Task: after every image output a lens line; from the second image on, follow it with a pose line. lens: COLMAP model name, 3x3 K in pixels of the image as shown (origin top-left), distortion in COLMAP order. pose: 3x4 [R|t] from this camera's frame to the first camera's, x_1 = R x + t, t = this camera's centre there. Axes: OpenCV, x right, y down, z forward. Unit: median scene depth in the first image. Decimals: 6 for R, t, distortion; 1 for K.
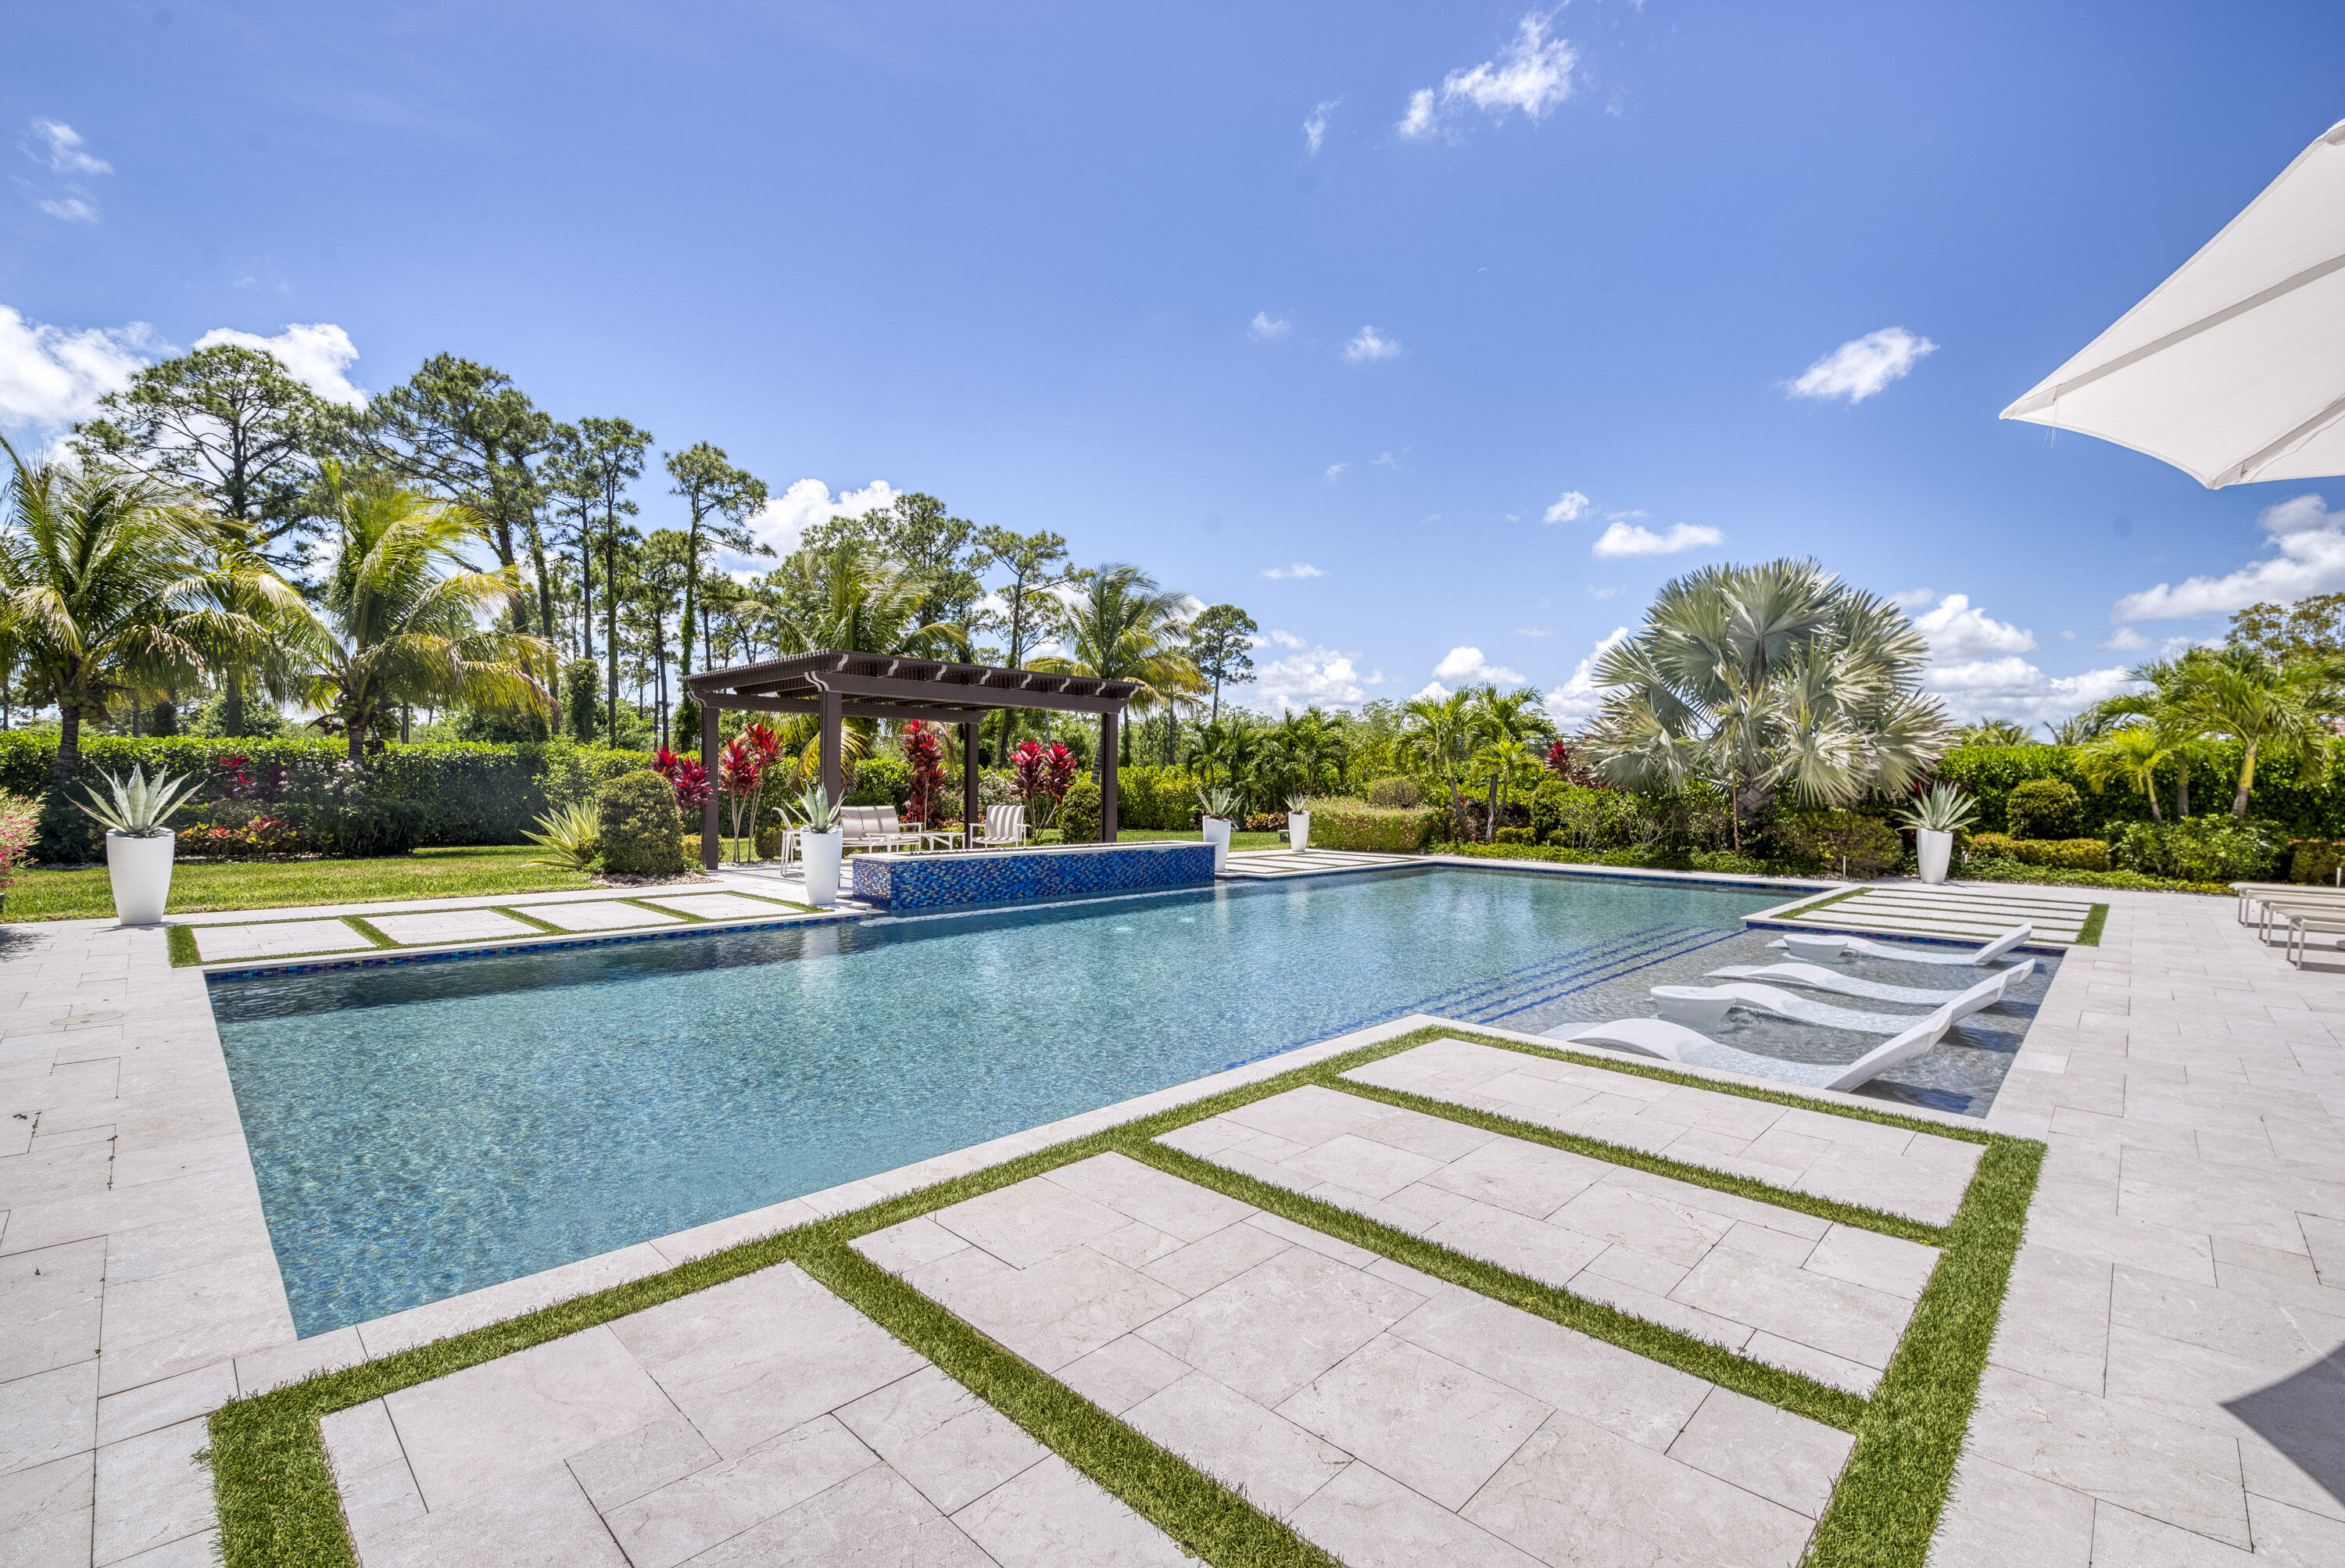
lens RADIAL K [[1006.0, 0, 1197.1], [0, 1006.0, 800.7], [0, 0, 1]] dist [-0.001576, -0.010598]
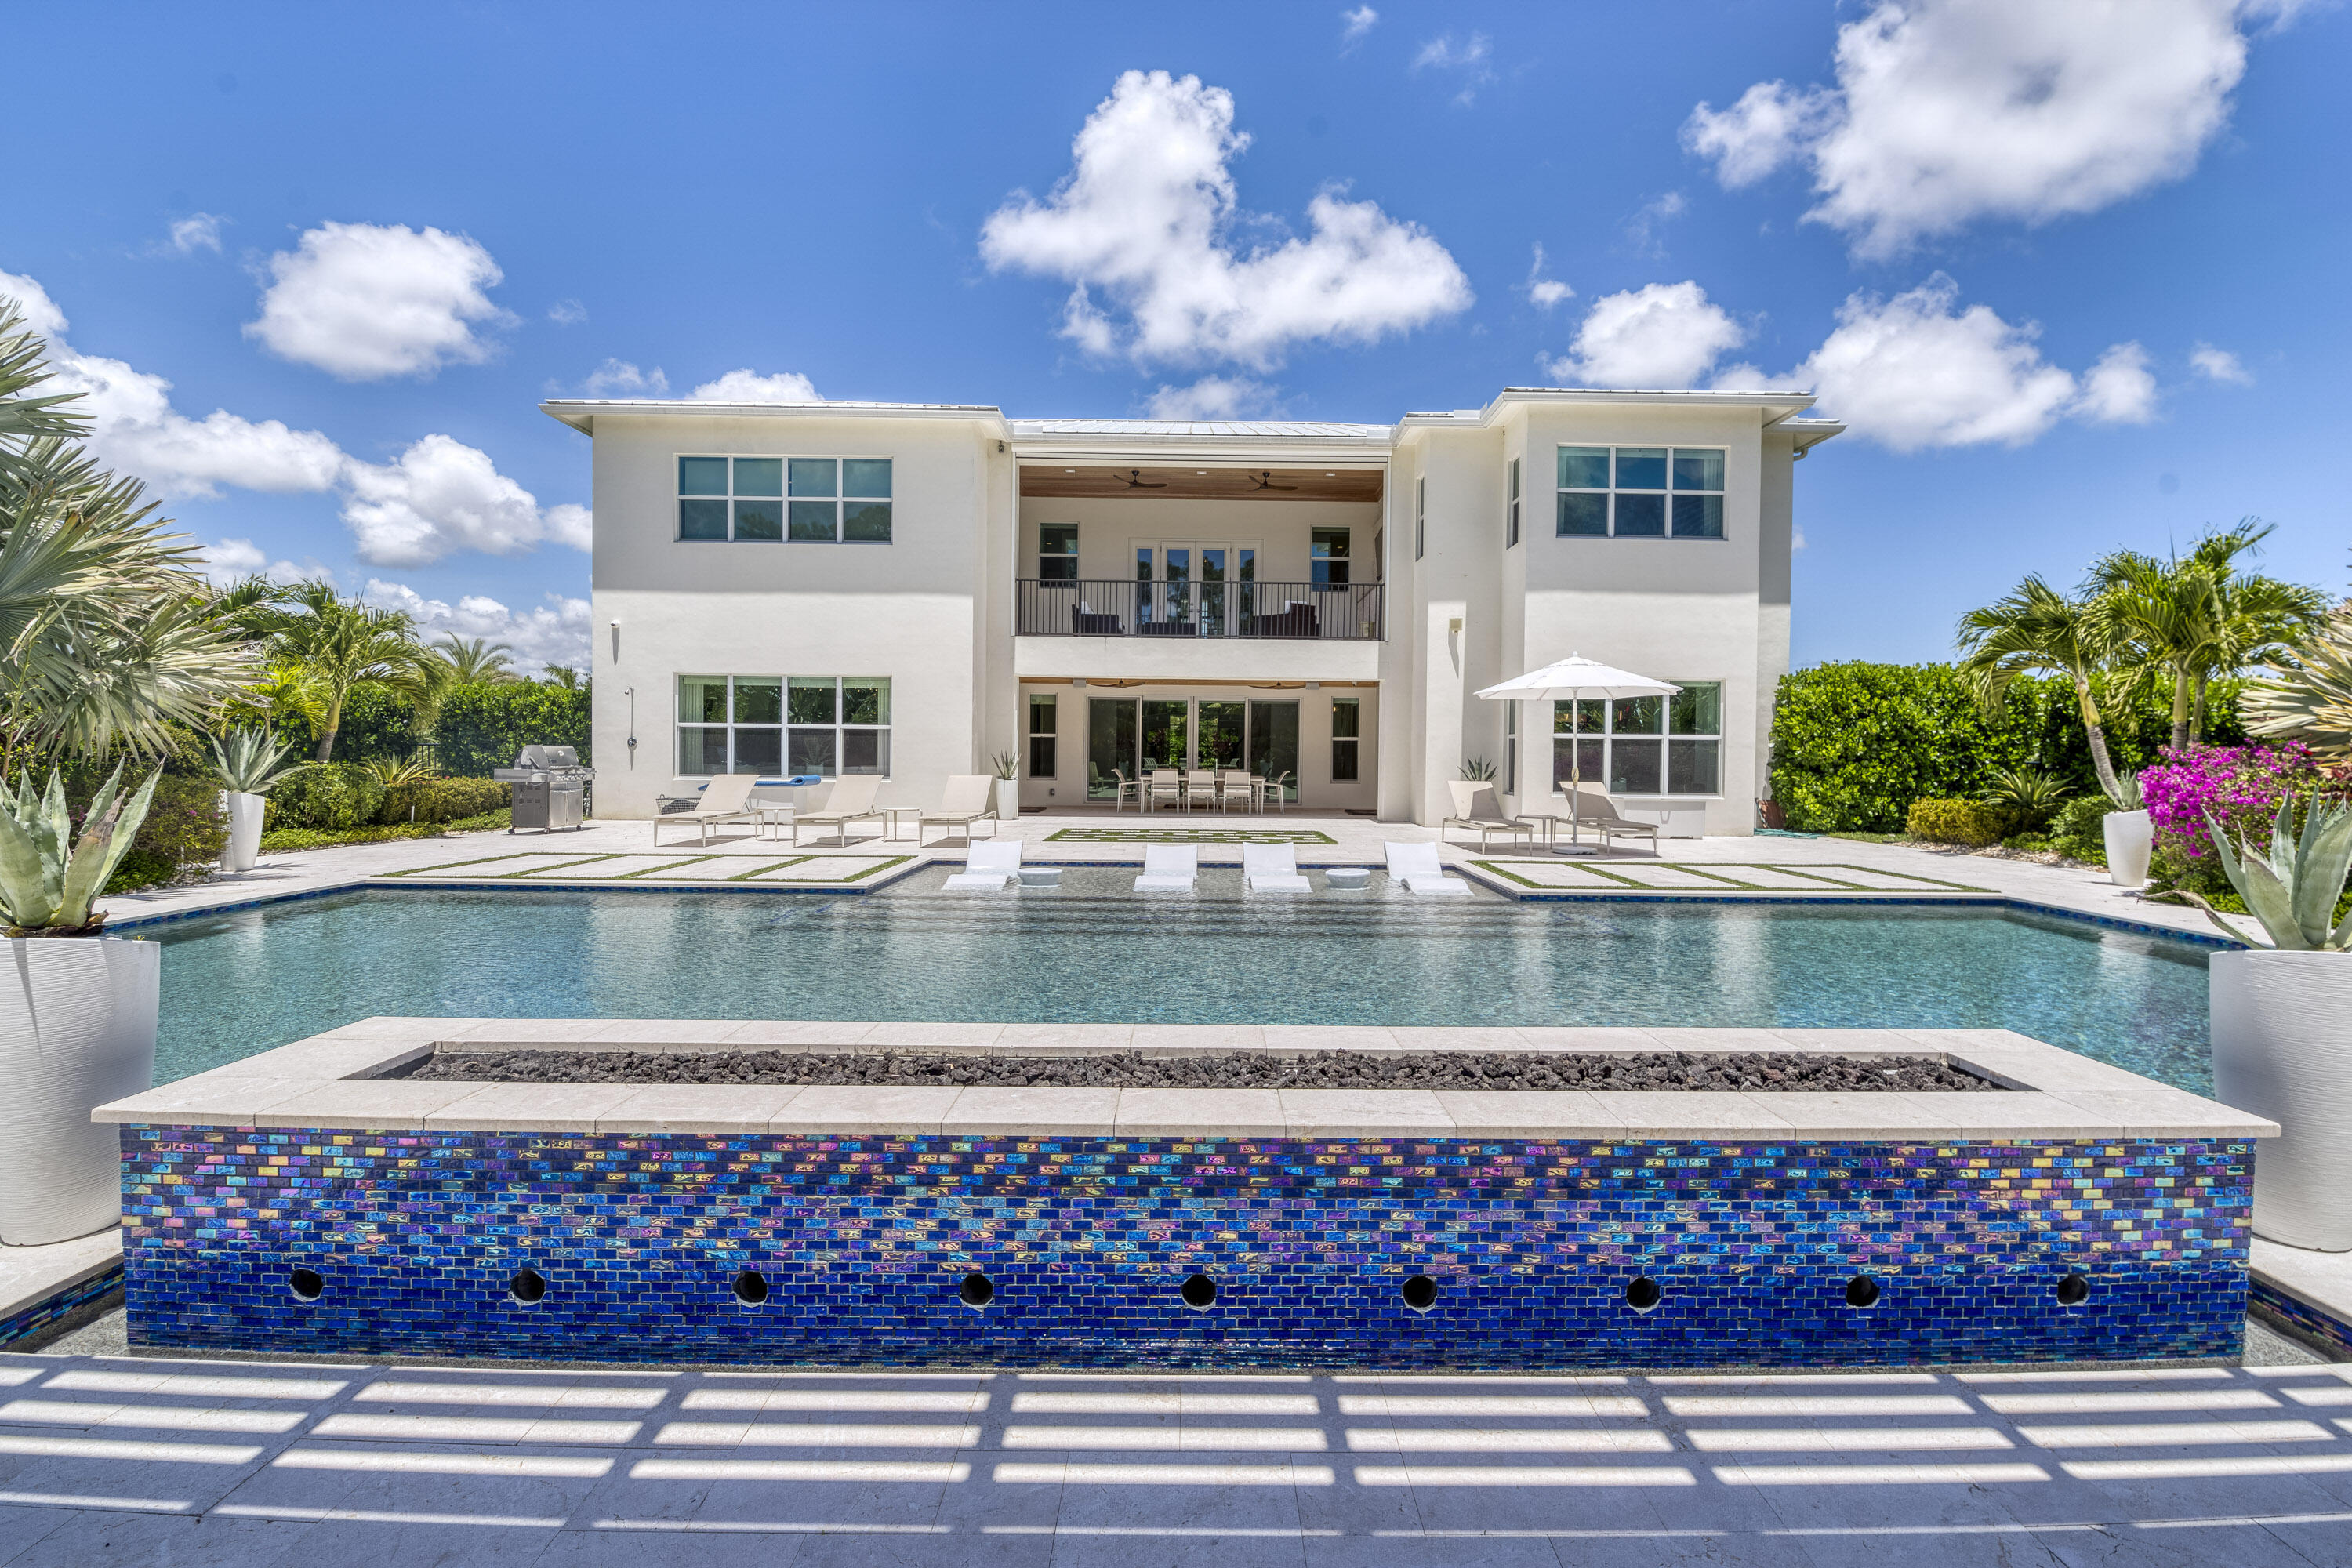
lens RADIAL K [[1051.7, 0, 1205.9], [0, 1051.7, 767.5], [0, 0, 1]] dist [0.000258, -0.010979]
pose [[-0.691829, -0.031590, 0.721370, -0.115205], [-0.009323, 0.999350, 0.034822, -0.009248], [-0.722002, 0.017365, -0.691673, 0.451934]]
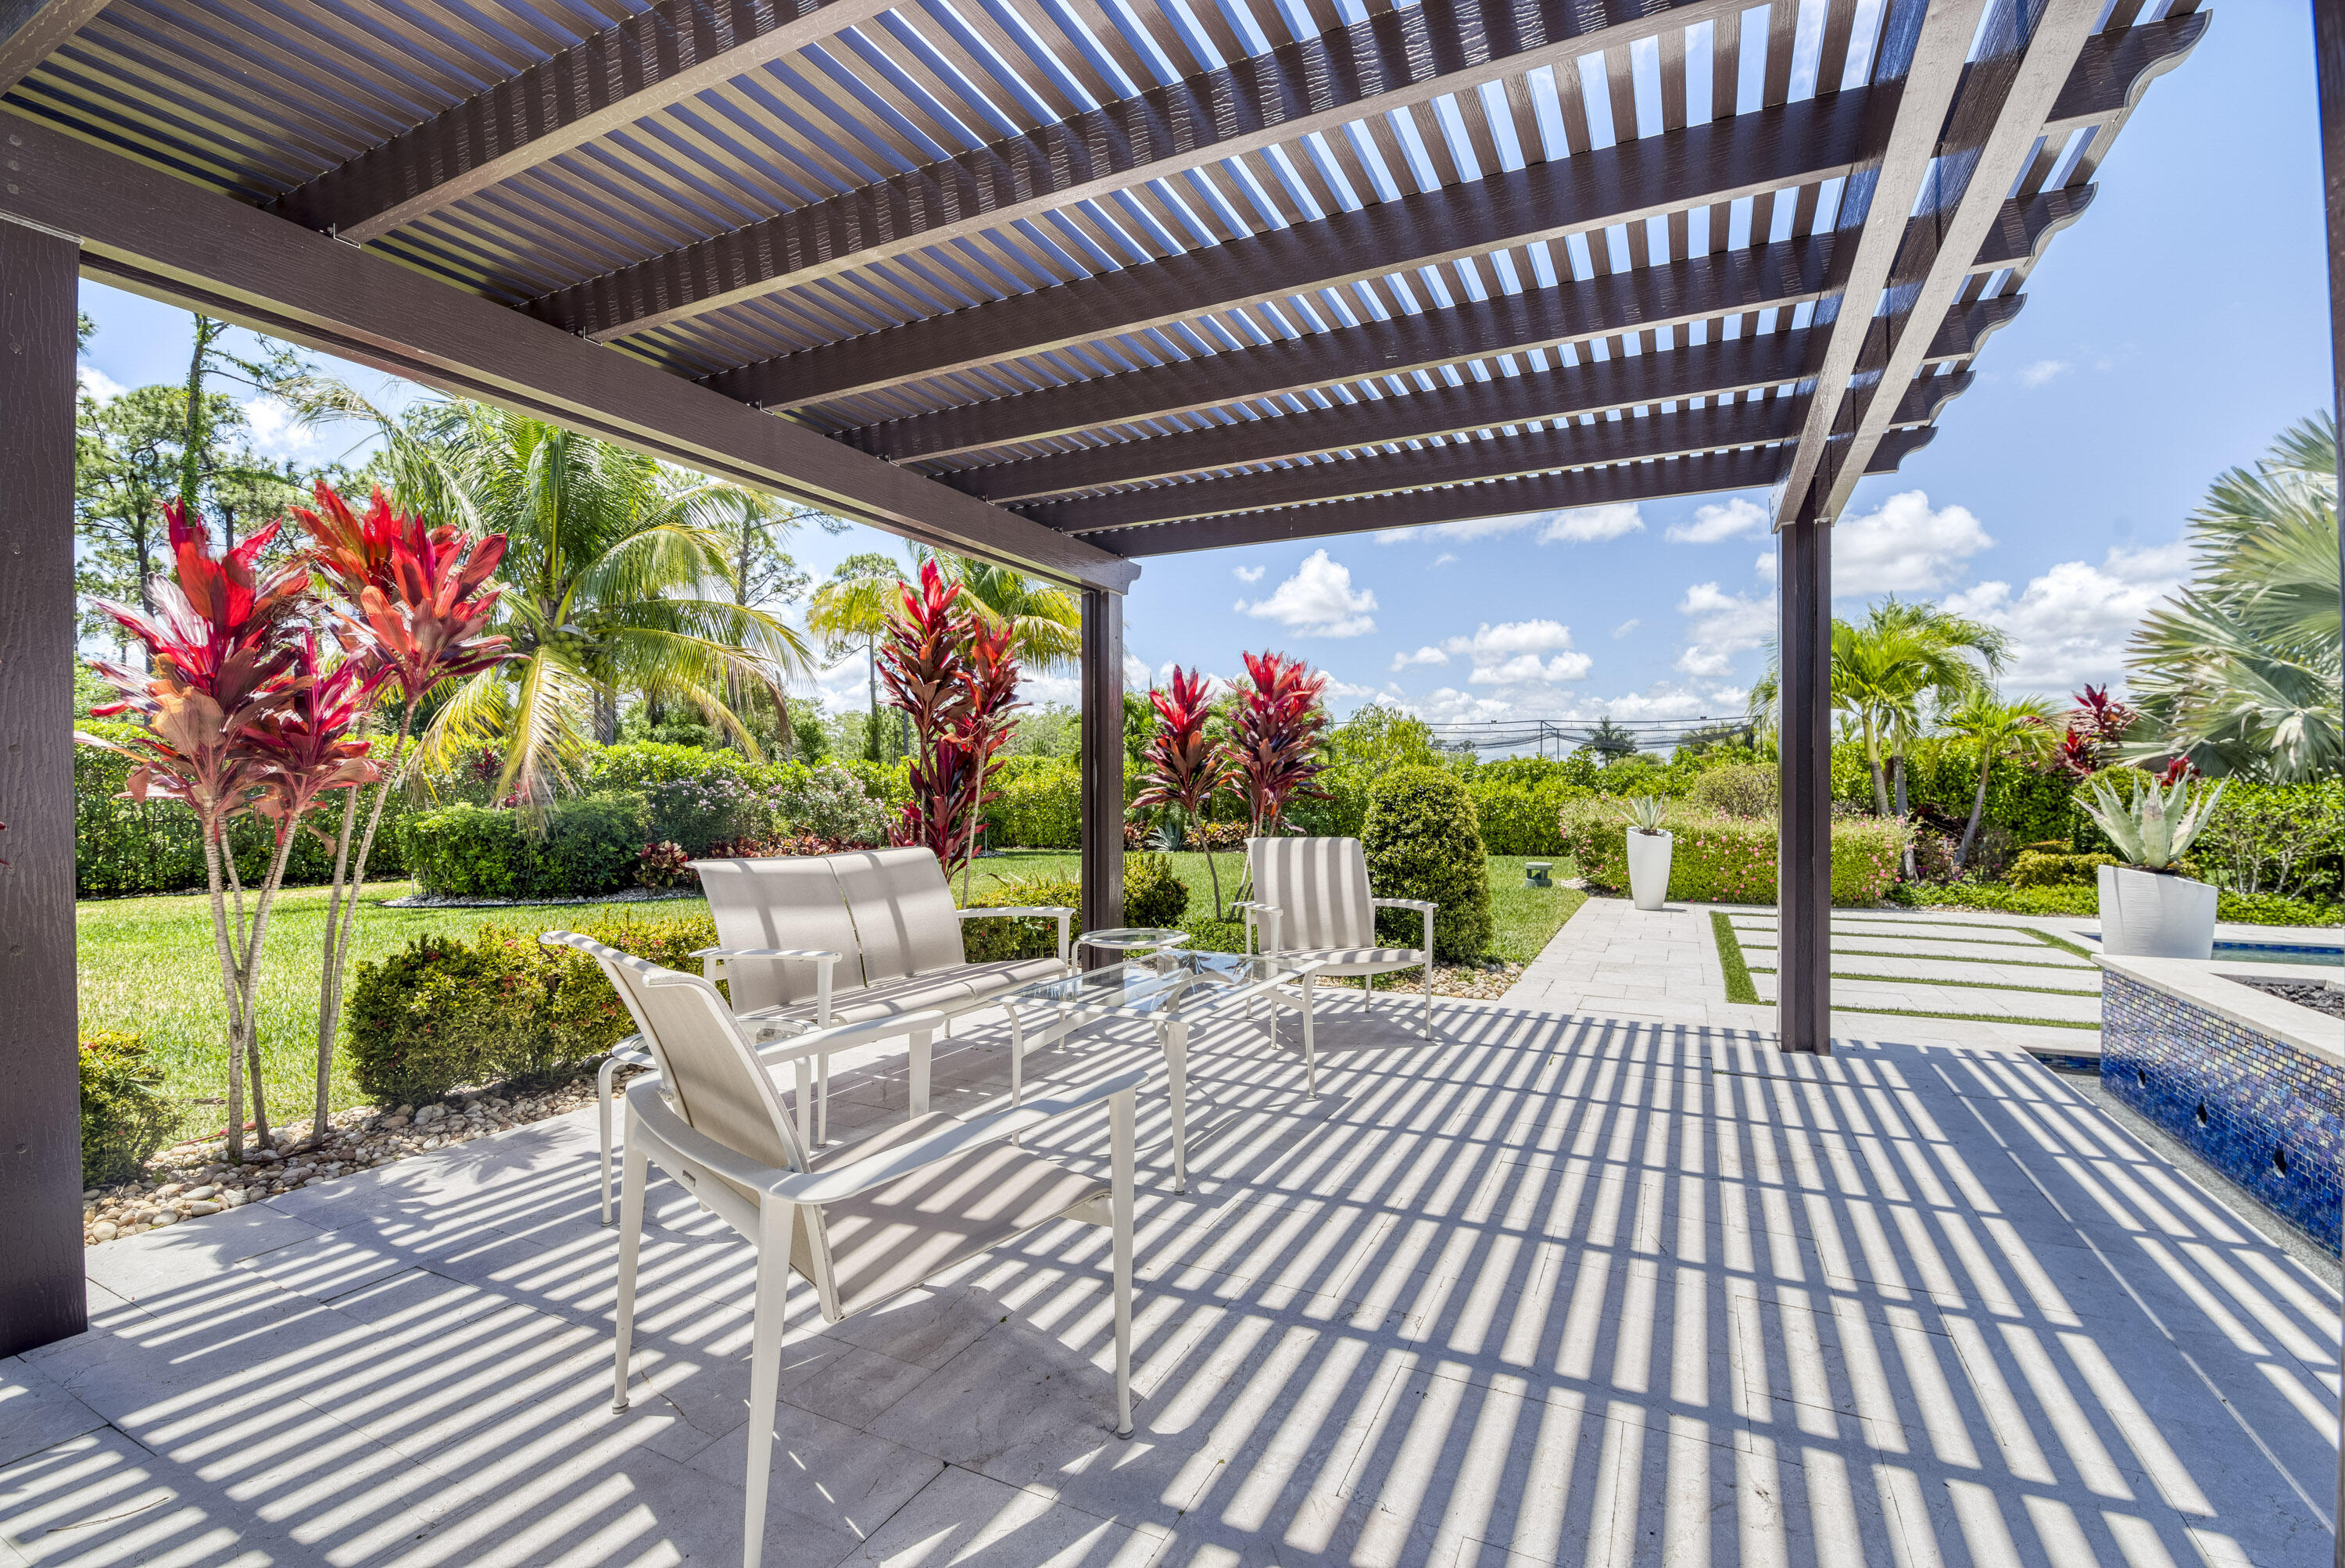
lens RADIAL K [[1006.0, 0, 1197.1], [0, 1006.0, 800.7], [0, 0, 1]] dist [-0.001576, -0.010598]
pose [[0.953541, -0.007300, 0.301176, -0.162372], [0.007663, 0.999971, -0.000021, -0.002929], [-0.301167, 0.002328, 0.953568, 0.366264]]
